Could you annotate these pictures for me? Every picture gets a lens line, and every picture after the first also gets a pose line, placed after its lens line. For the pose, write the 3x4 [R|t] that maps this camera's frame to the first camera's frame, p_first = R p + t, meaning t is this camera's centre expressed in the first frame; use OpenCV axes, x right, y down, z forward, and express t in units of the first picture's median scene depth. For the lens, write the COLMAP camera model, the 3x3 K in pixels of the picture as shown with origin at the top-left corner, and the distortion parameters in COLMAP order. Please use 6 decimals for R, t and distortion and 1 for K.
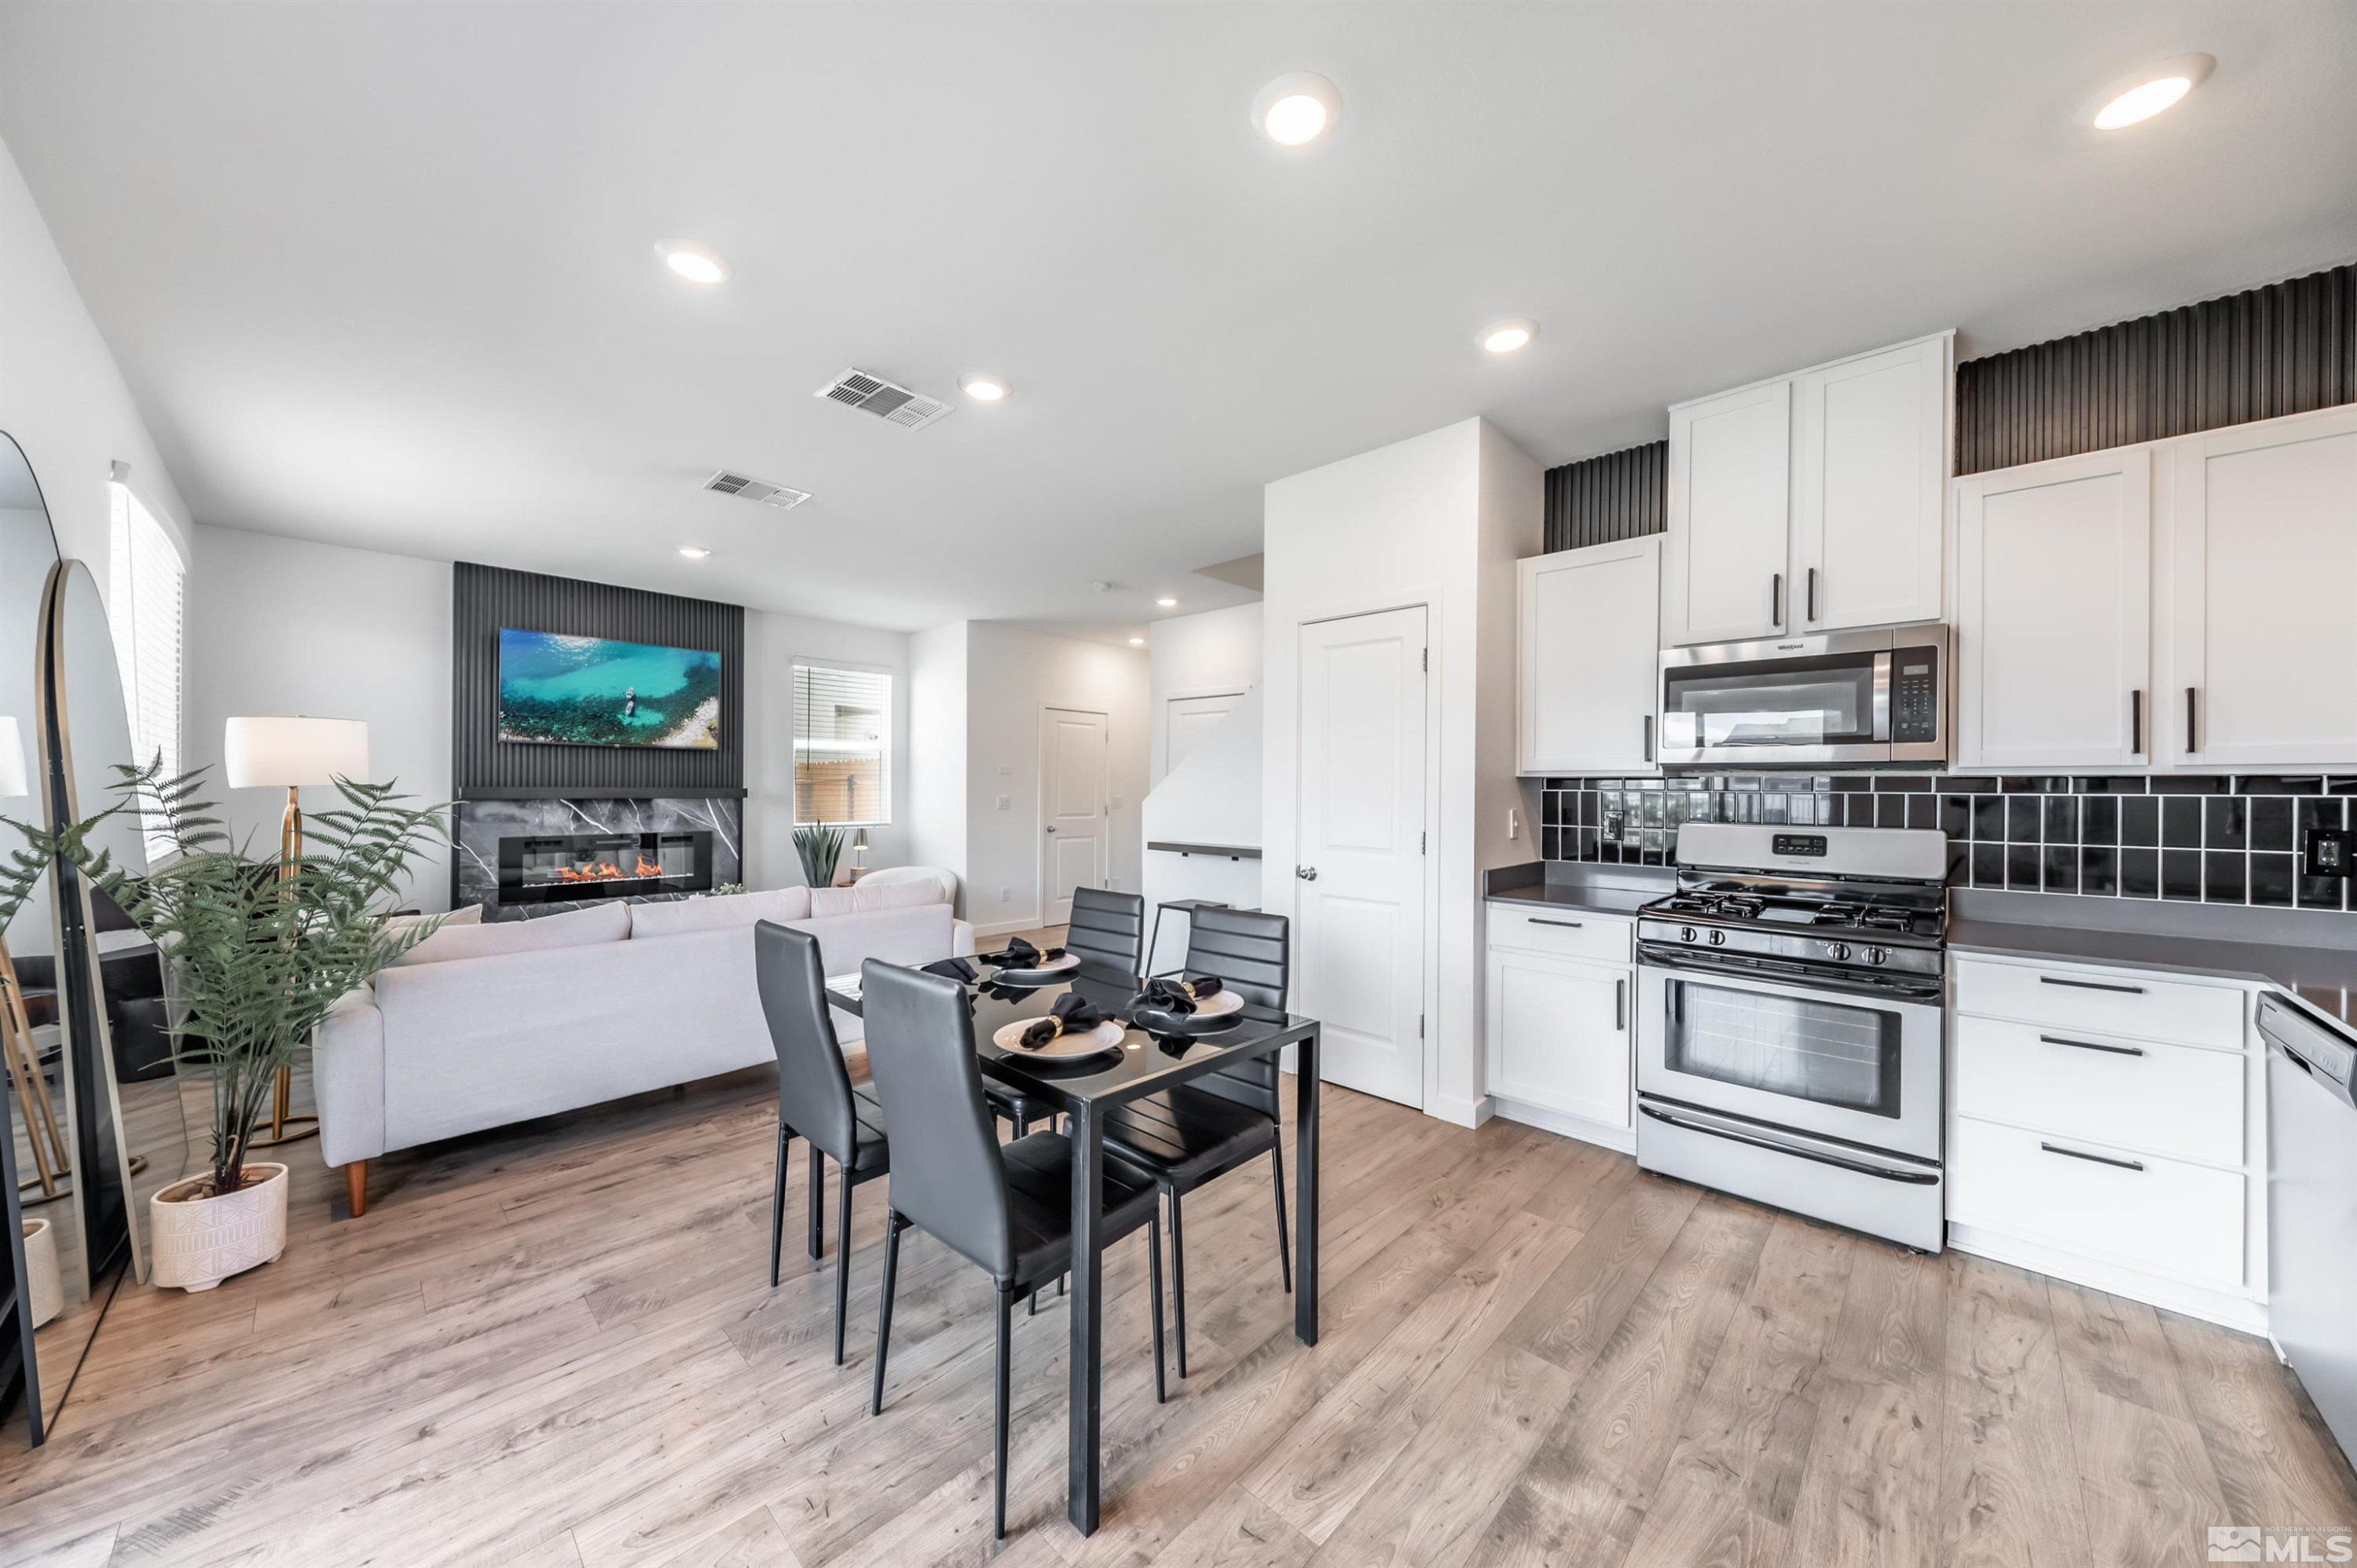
lens RADIAL K [[807.8, 0, 1174.2], [0, 807.8, 792.2], [0, 0, 1]] dist [0.007182, -0.000033]
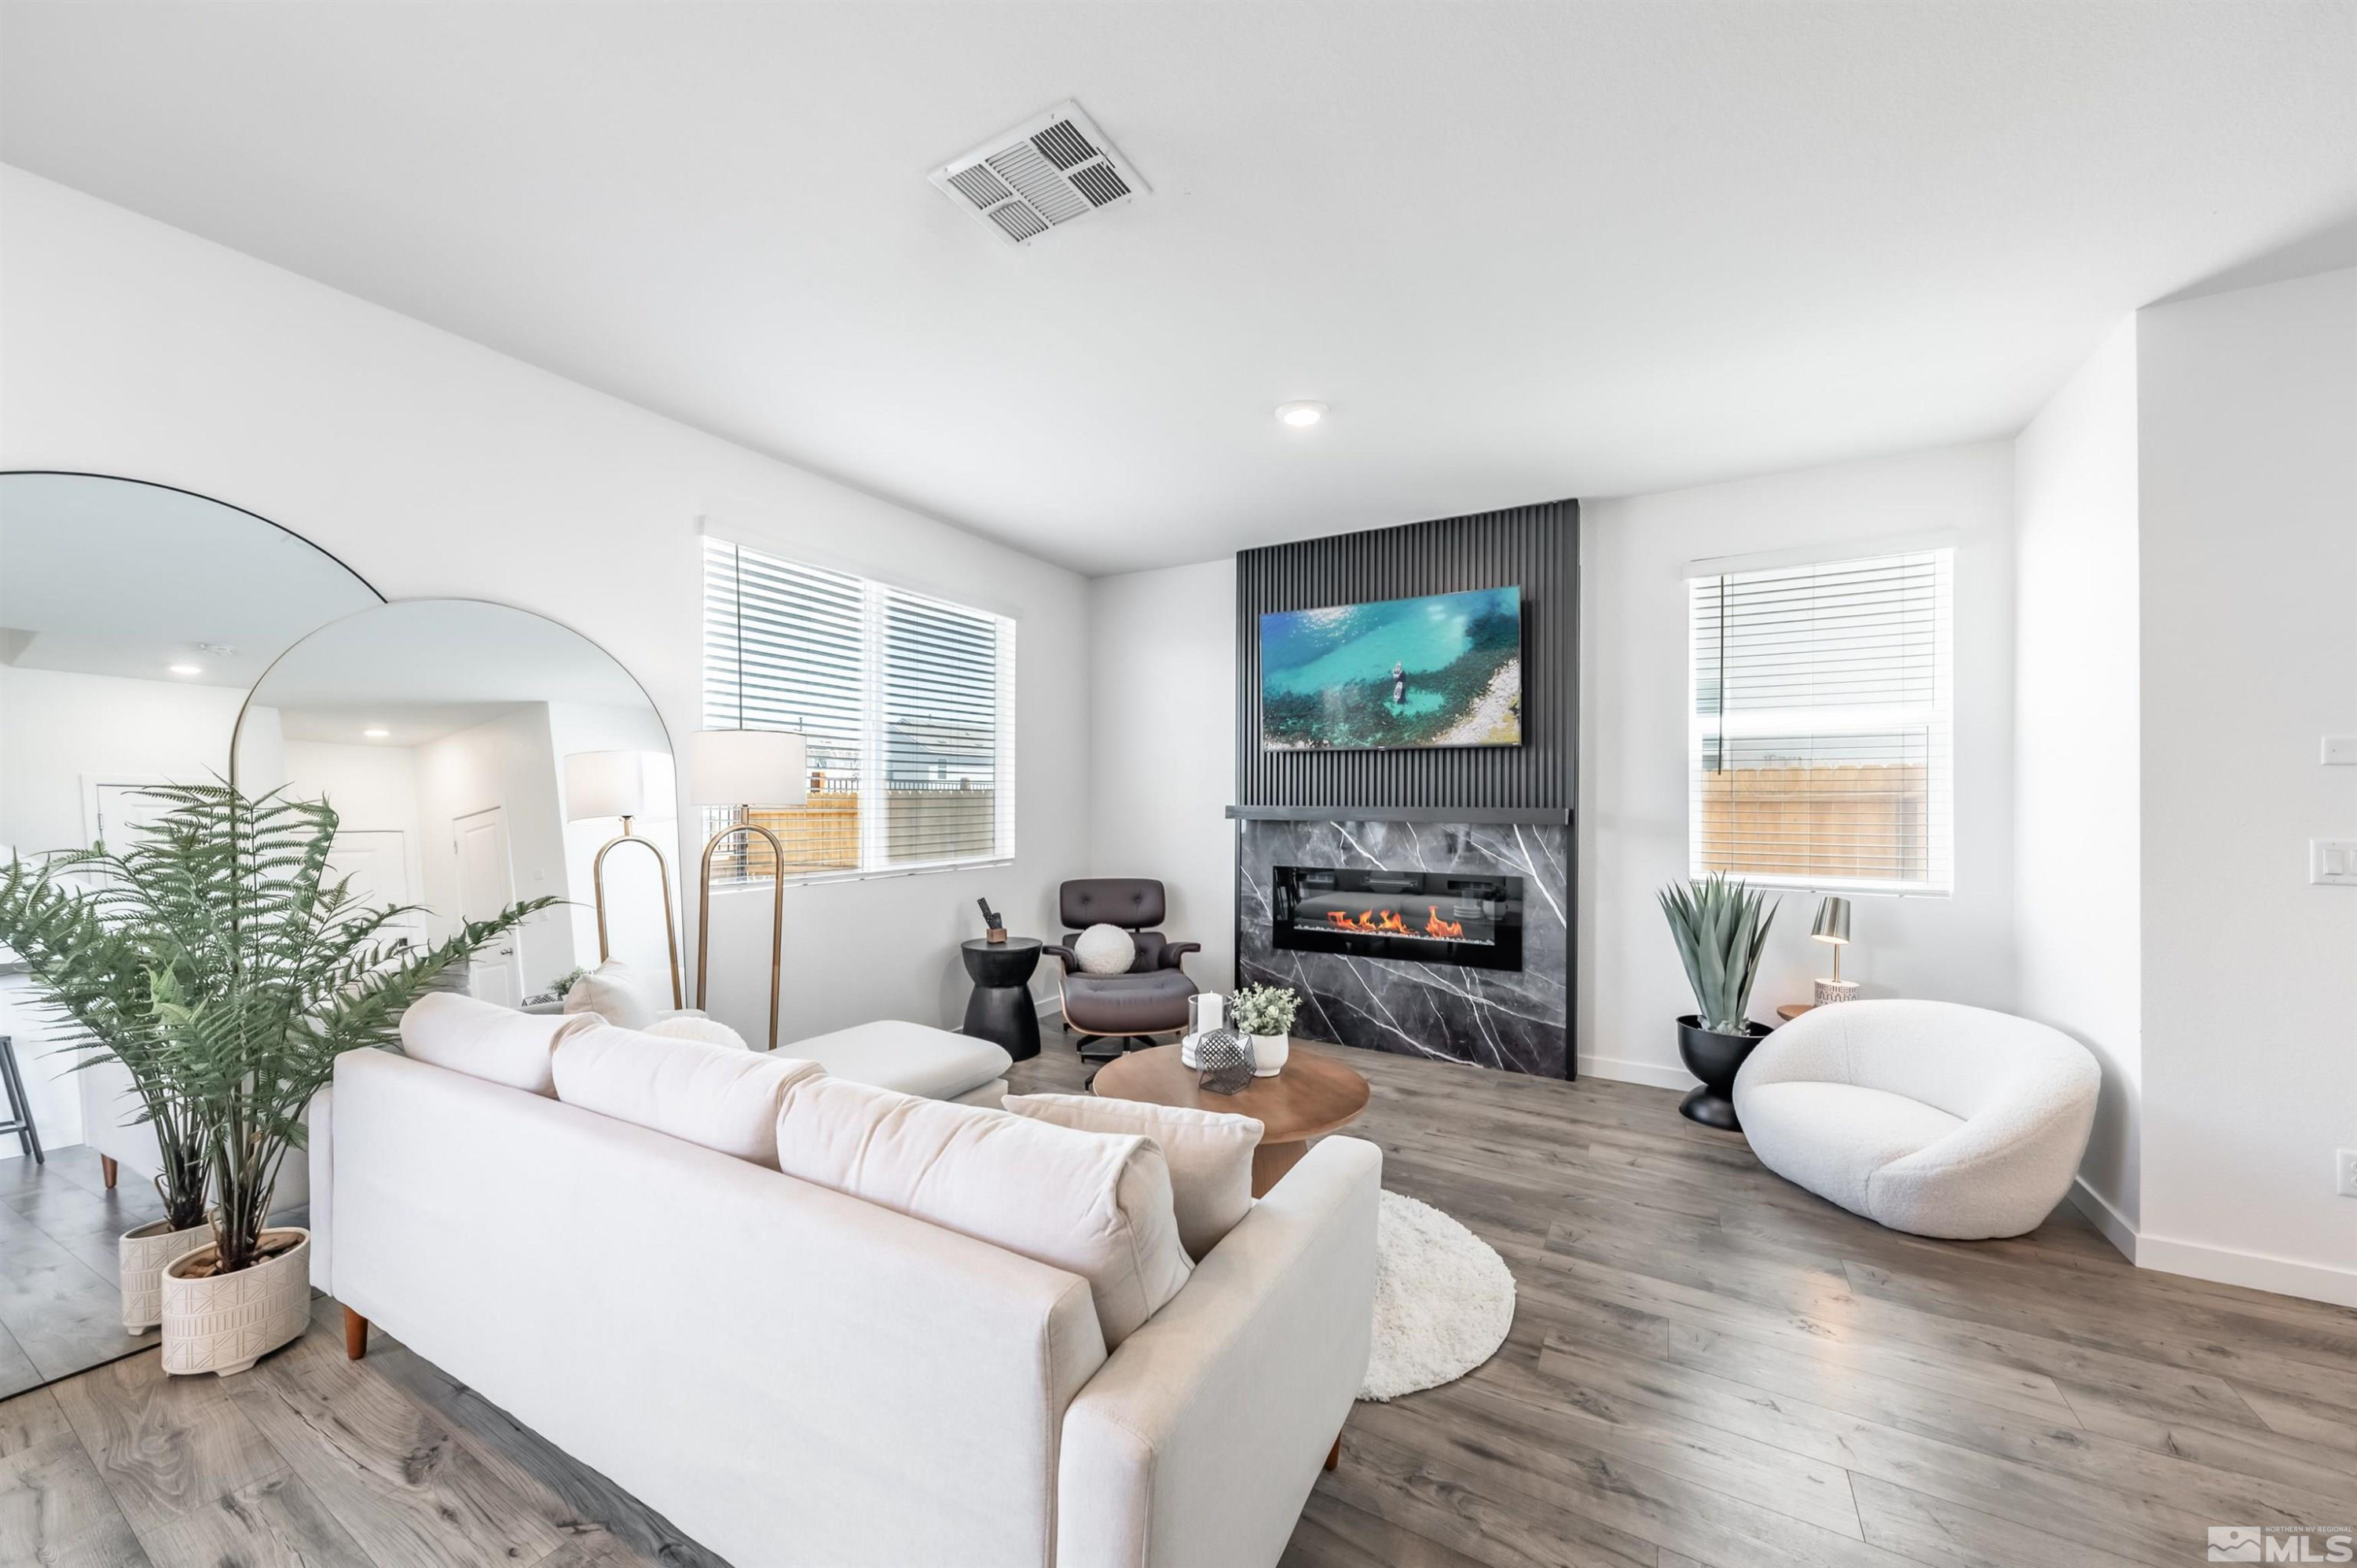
lens RADIAL K [[847.8, 0, 1139.1], [0, 847.8, 793.4], [0, 0, 1]] dist [-0.001415, -0.000263]
pose [[0.220073, -0.009967, -0.975433, -0.006024], [-0.003720, 0.999932, -0.011057, -0.009096], [0.975476, 0.006062, 0.220021, 0.691173]]
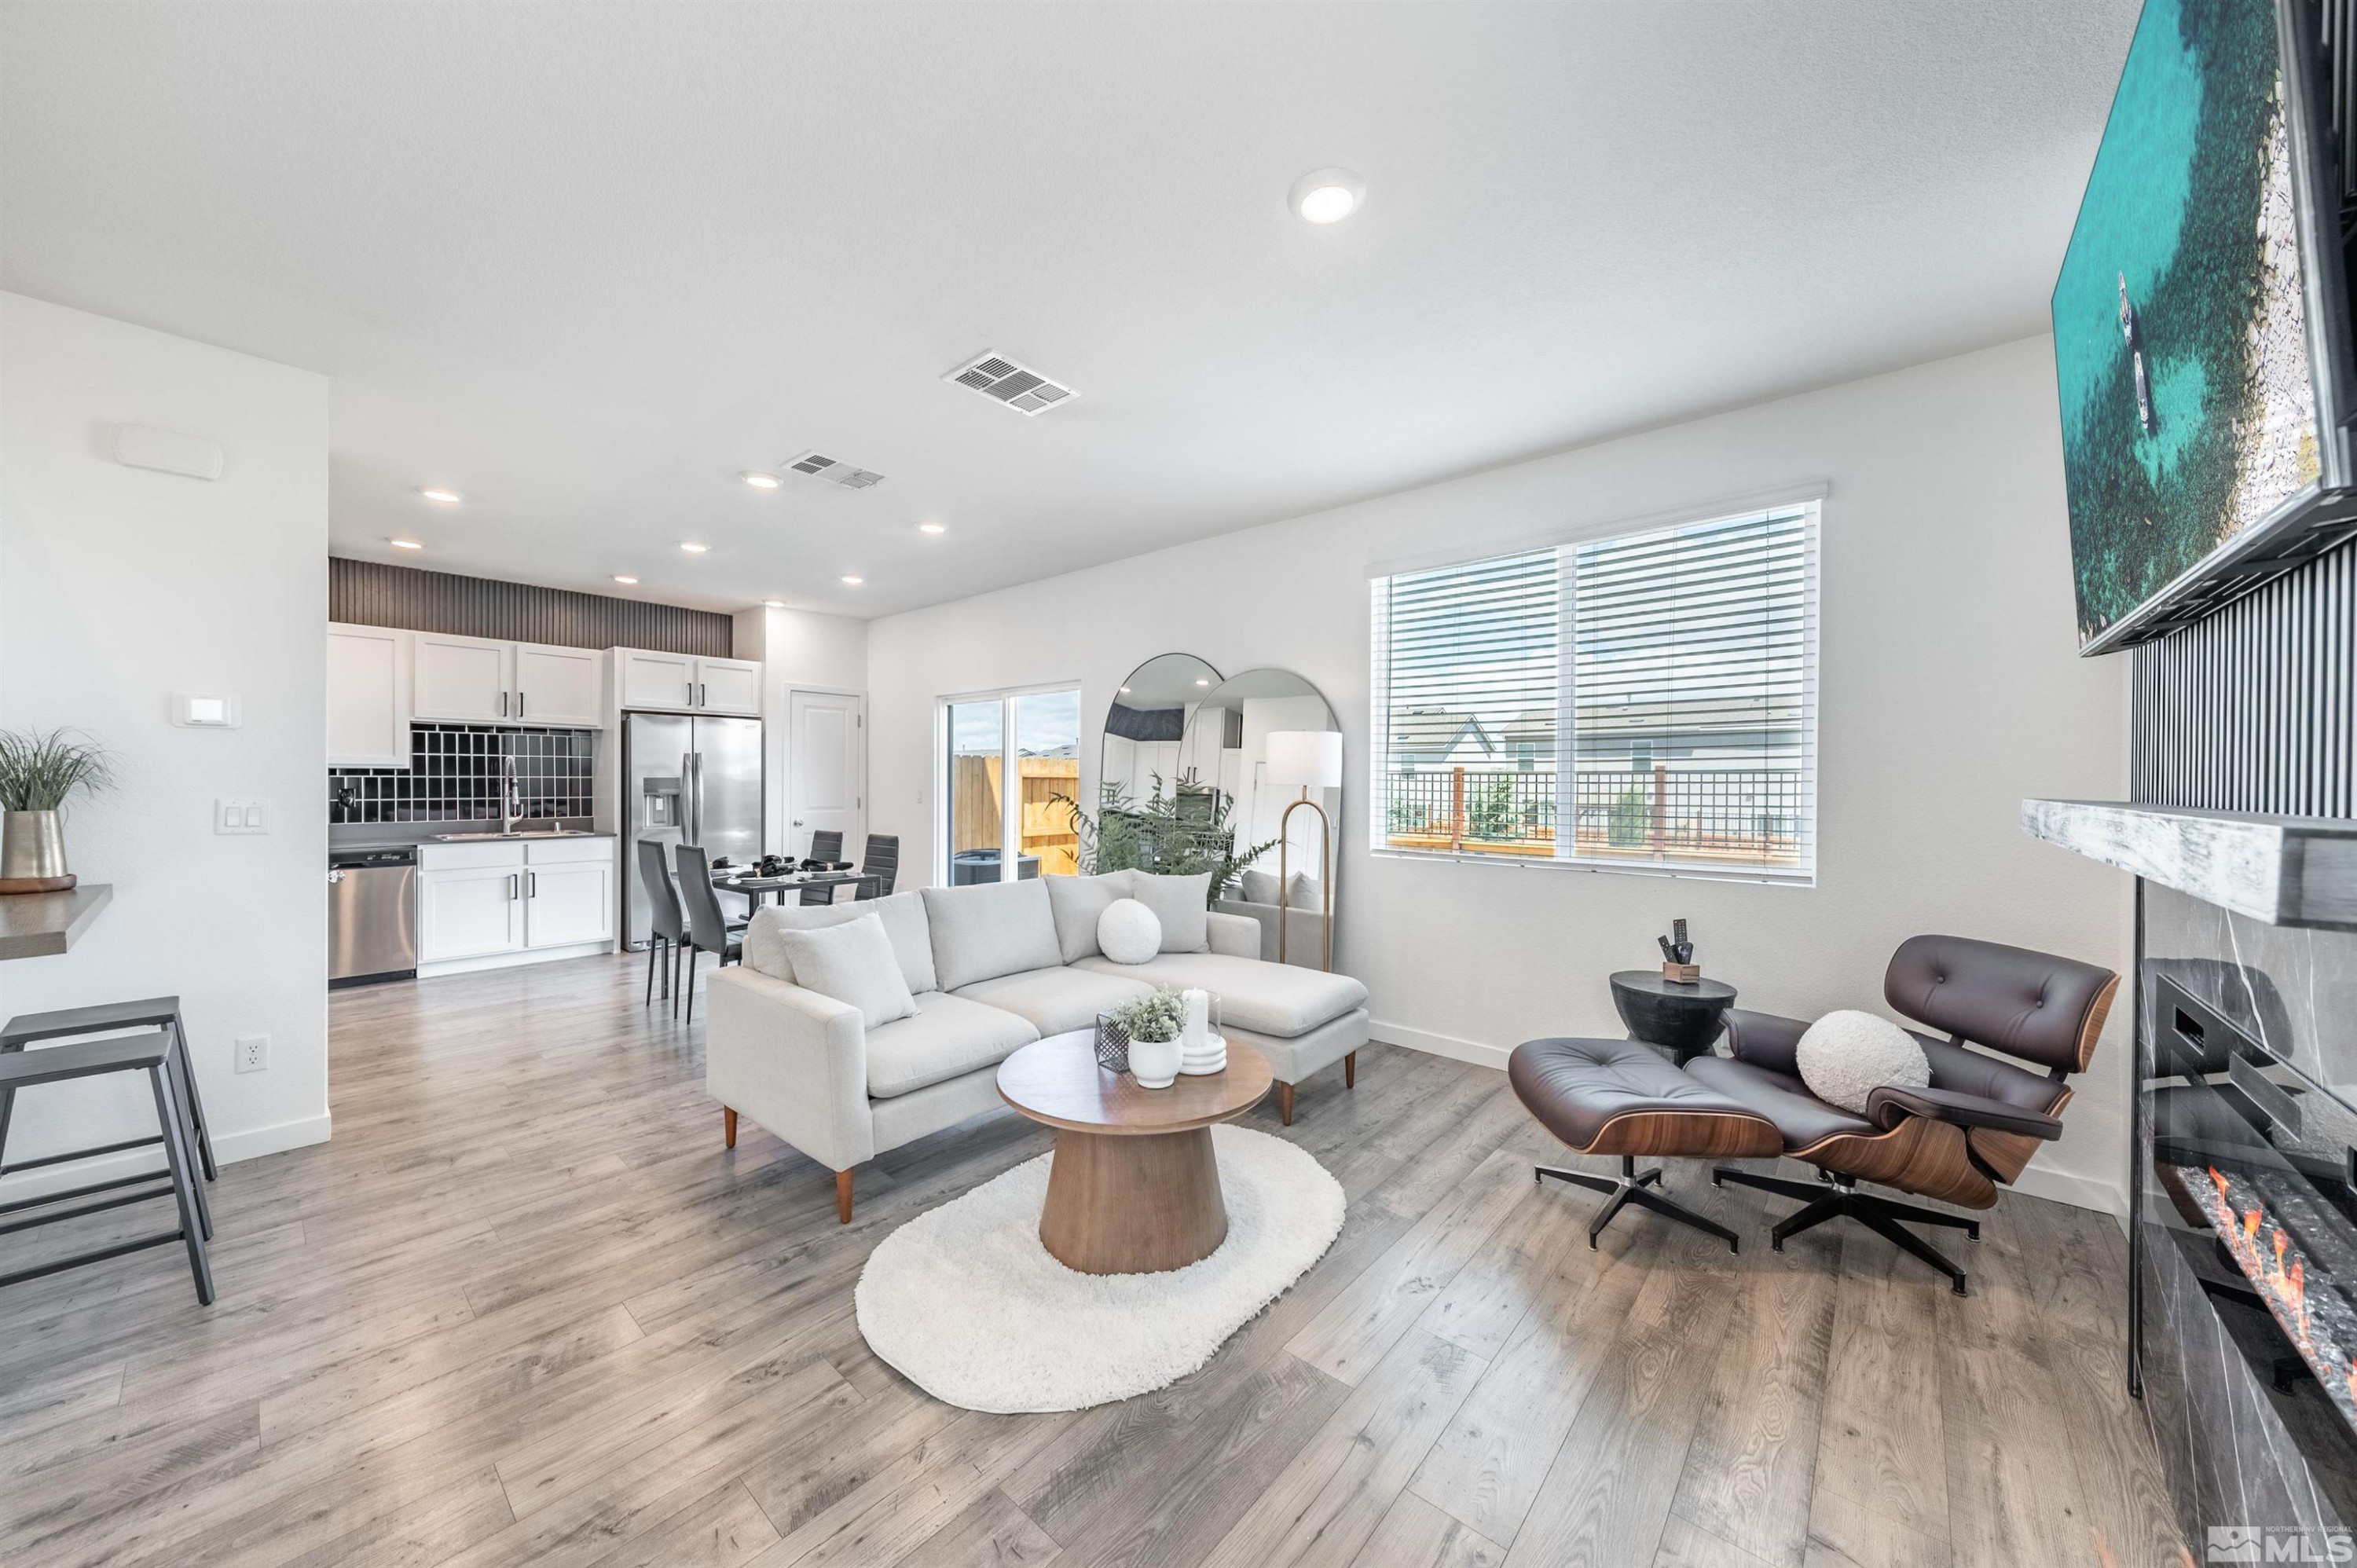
lens RADIAL K [[830.3, 0, 1178.5], [0, 830.3, 784.0], [0, 0, 1]] dist [0.004645, -0.000149]
pose [[-0.998543, -0.011497, -0.052727, -0.463094], [-0.012038, 0.999878, 0.009967, -0.011640], [0.052606, 0.010587, -0.998559, 1.307033]]
